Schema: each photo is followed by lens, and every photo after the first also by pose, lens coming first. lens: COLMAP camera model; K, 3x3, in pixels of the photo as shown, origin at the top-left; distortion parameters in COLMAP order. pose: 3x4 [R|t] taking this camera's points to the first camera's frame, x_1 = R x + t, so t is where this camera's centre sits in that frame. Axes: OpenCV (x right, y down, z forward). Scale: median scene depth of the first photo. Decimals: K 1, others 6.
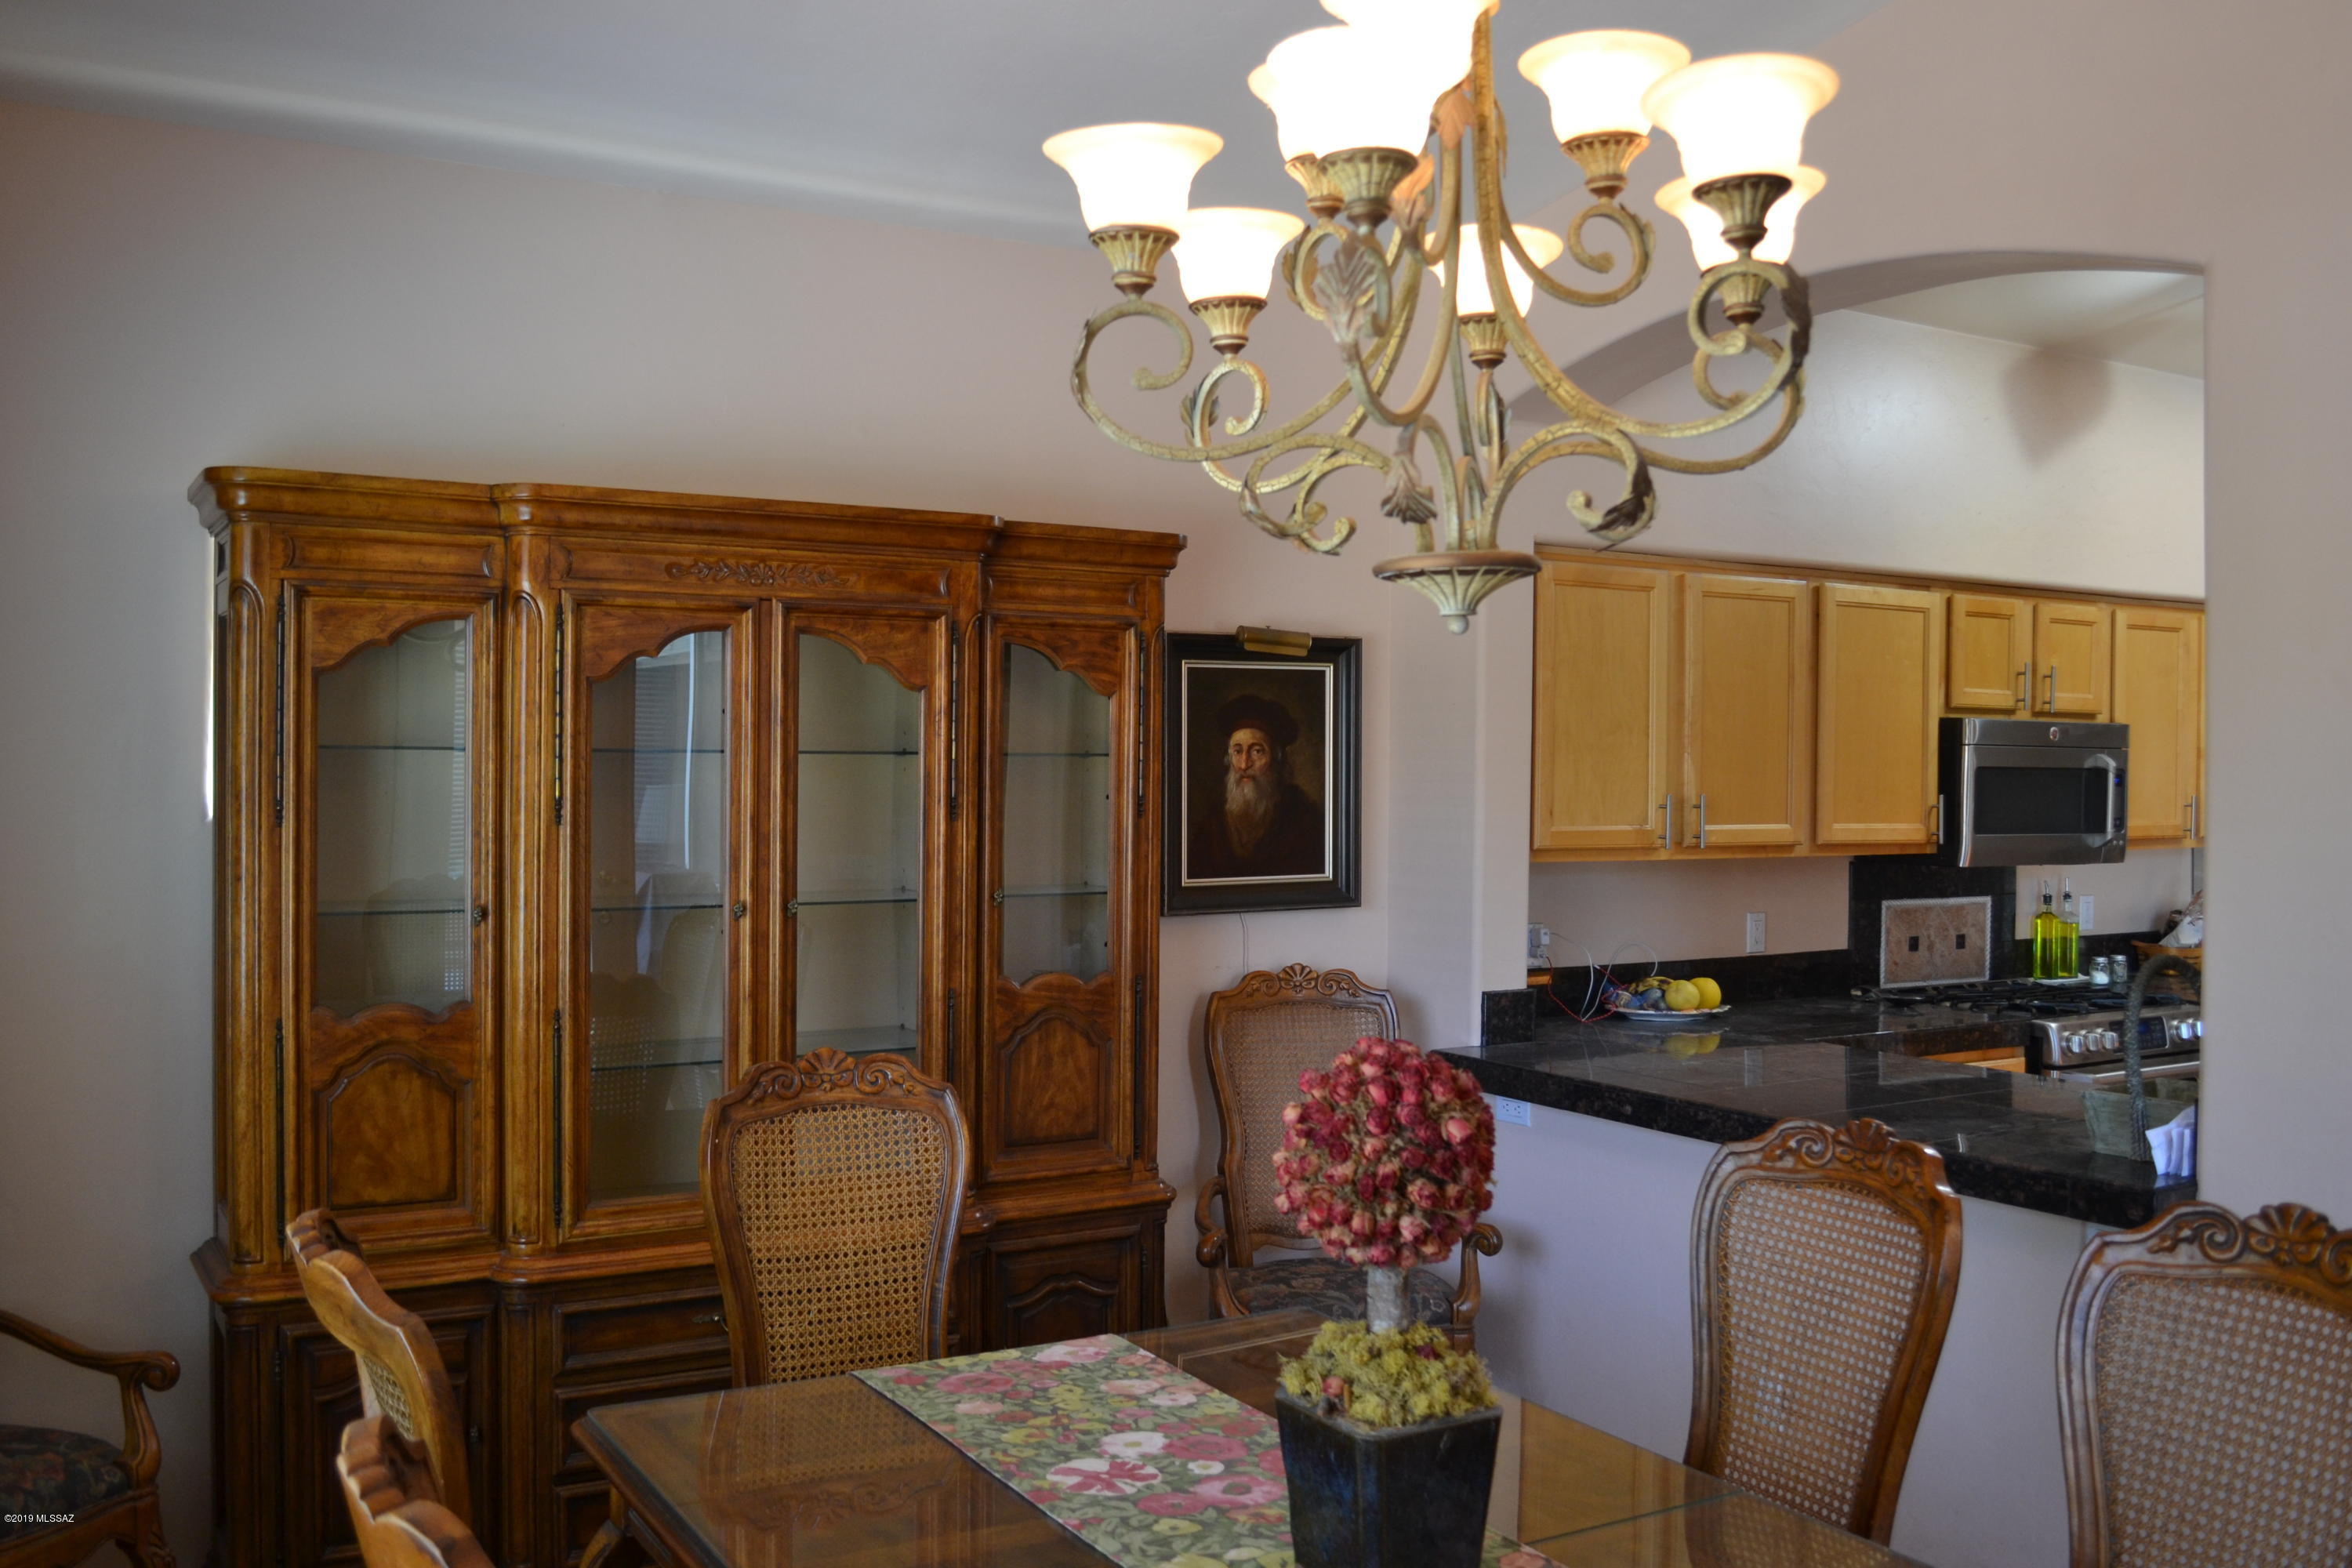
lens RADIAL K [[2048.6, 0, 1165.7], [0, 2048.6, 784.5], [0, 0, 1]] dist [-0.072589, 0.017750]
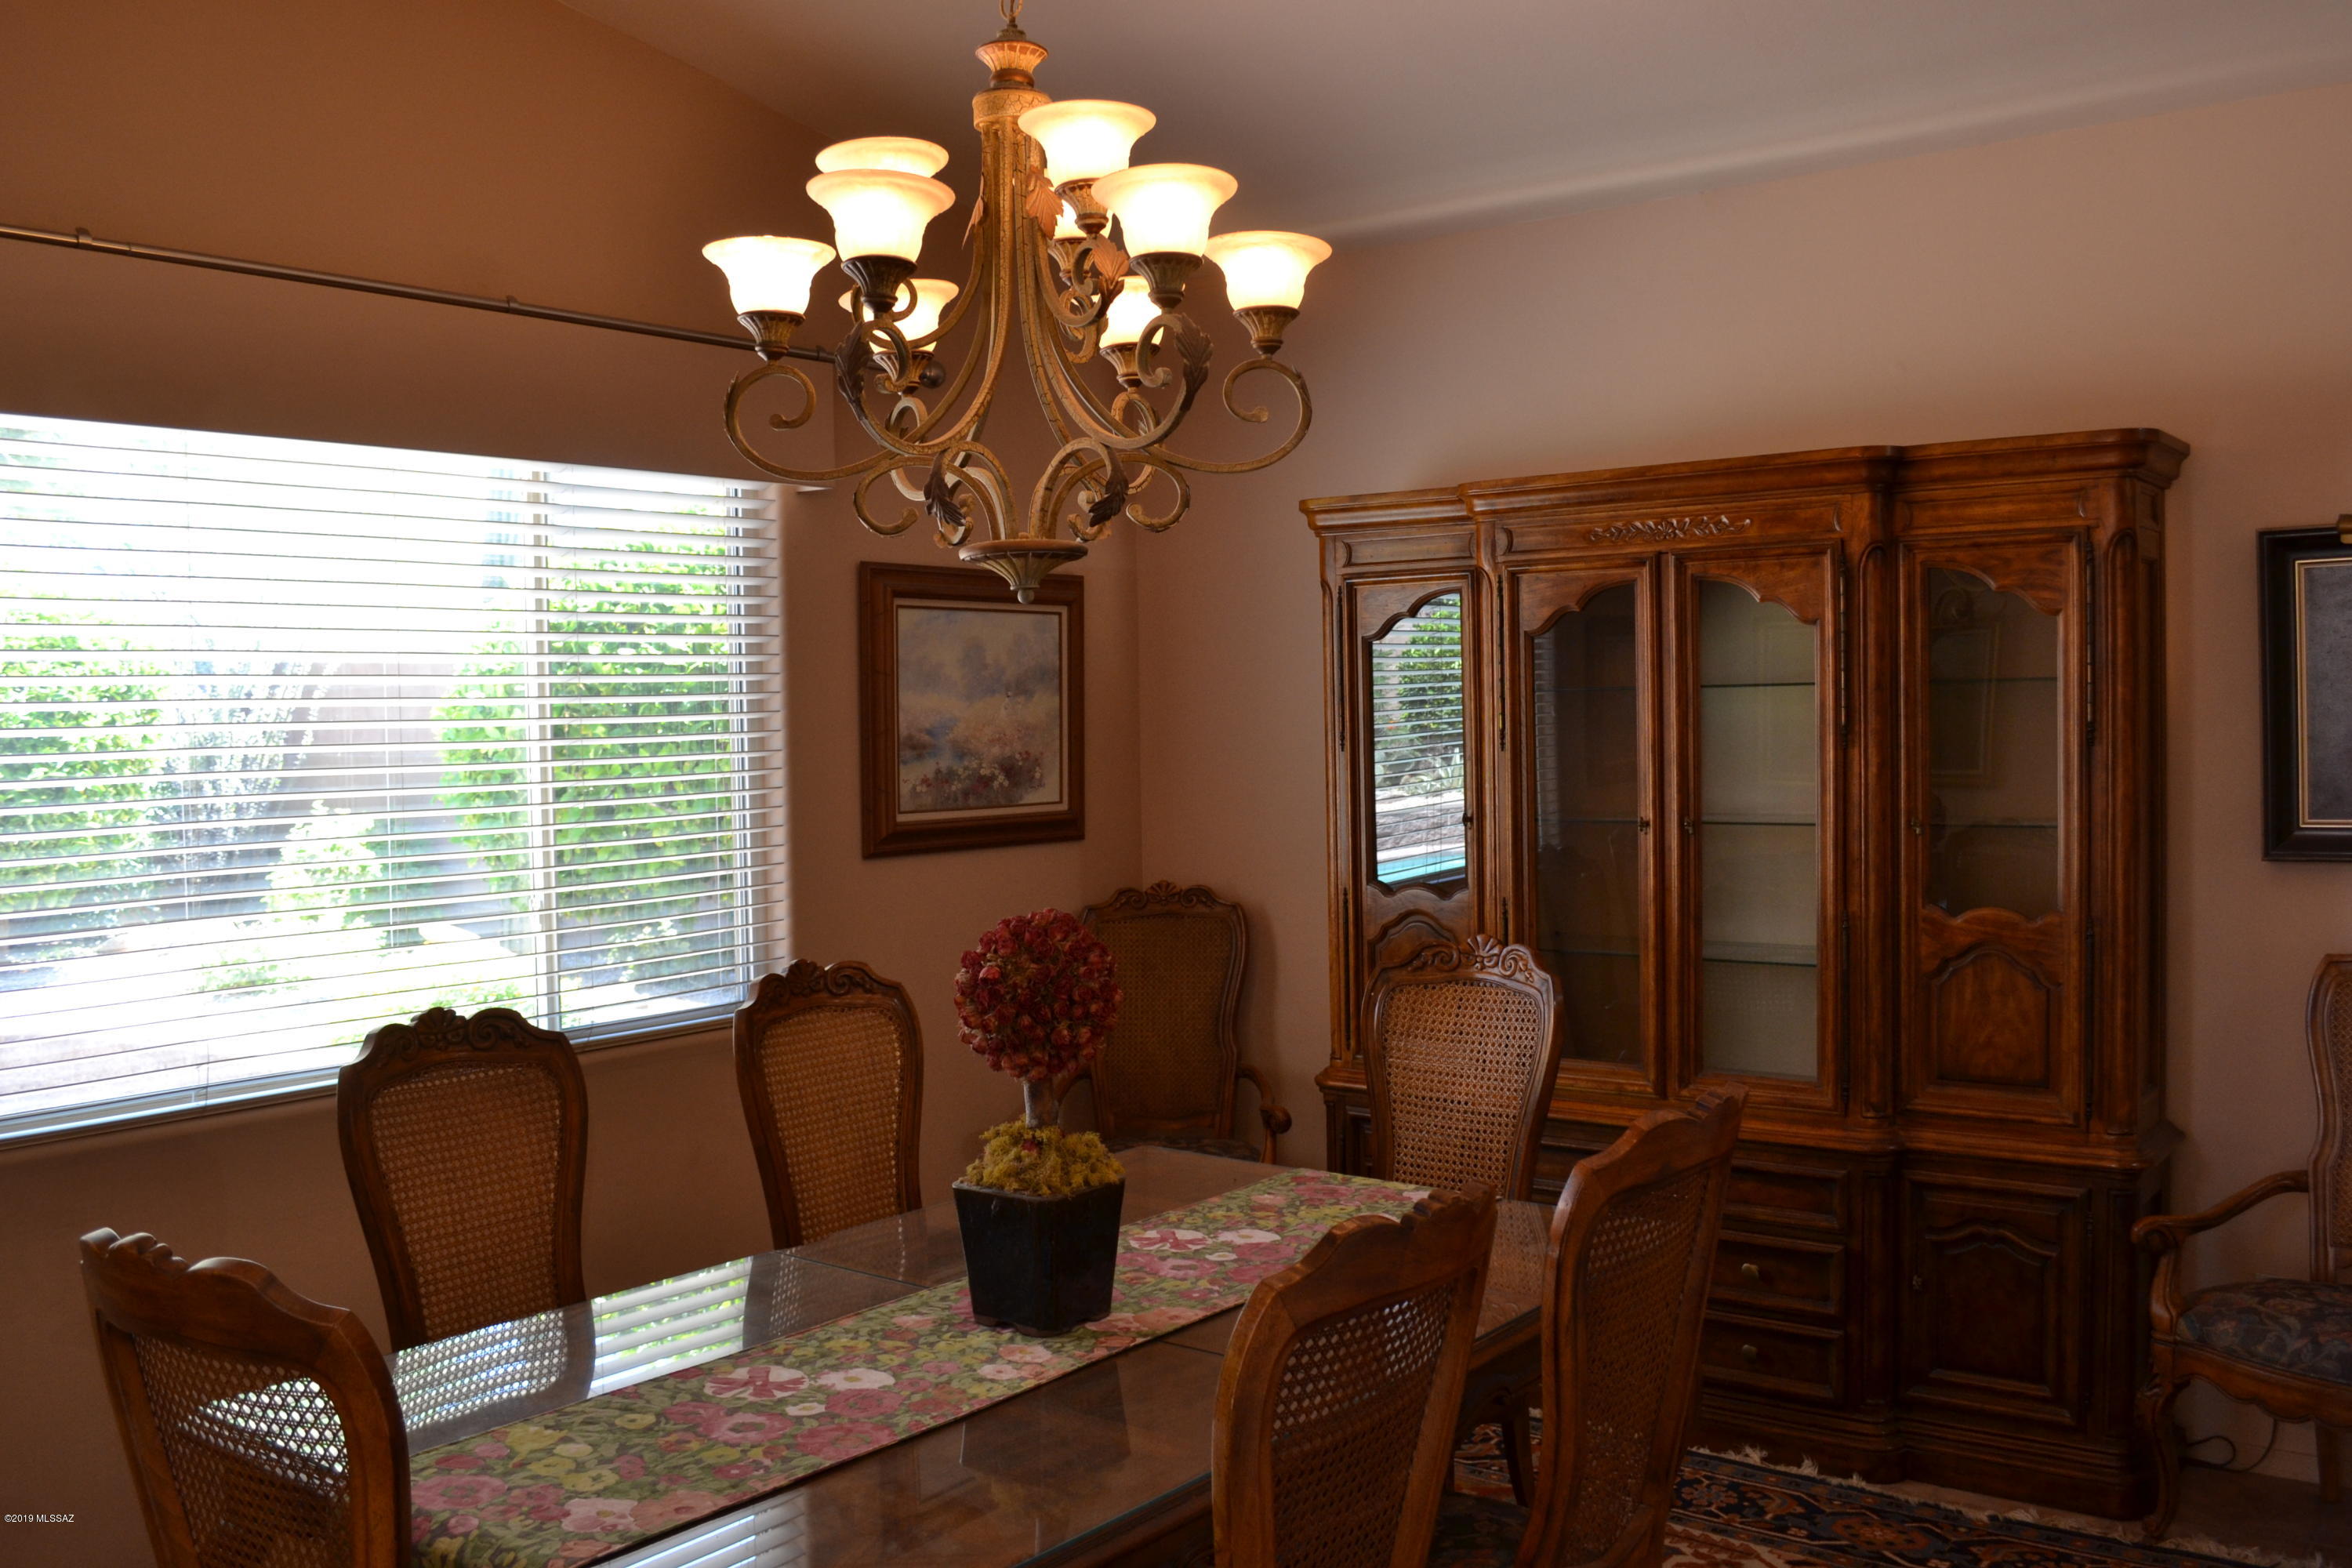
lens RADIAL K [[2048.6, 0, 1161.3], [0, 2048.6, 781.0], [0, 0, 1]] dist [-0.072589, 0.017750]
pose [[0.369207, 0.017180, -0.929188, 0.692938], [0.014404, 0.999603, 0.024205, 0.004298], [0.929236, -0.022321, 0.368813, 0.292658]]
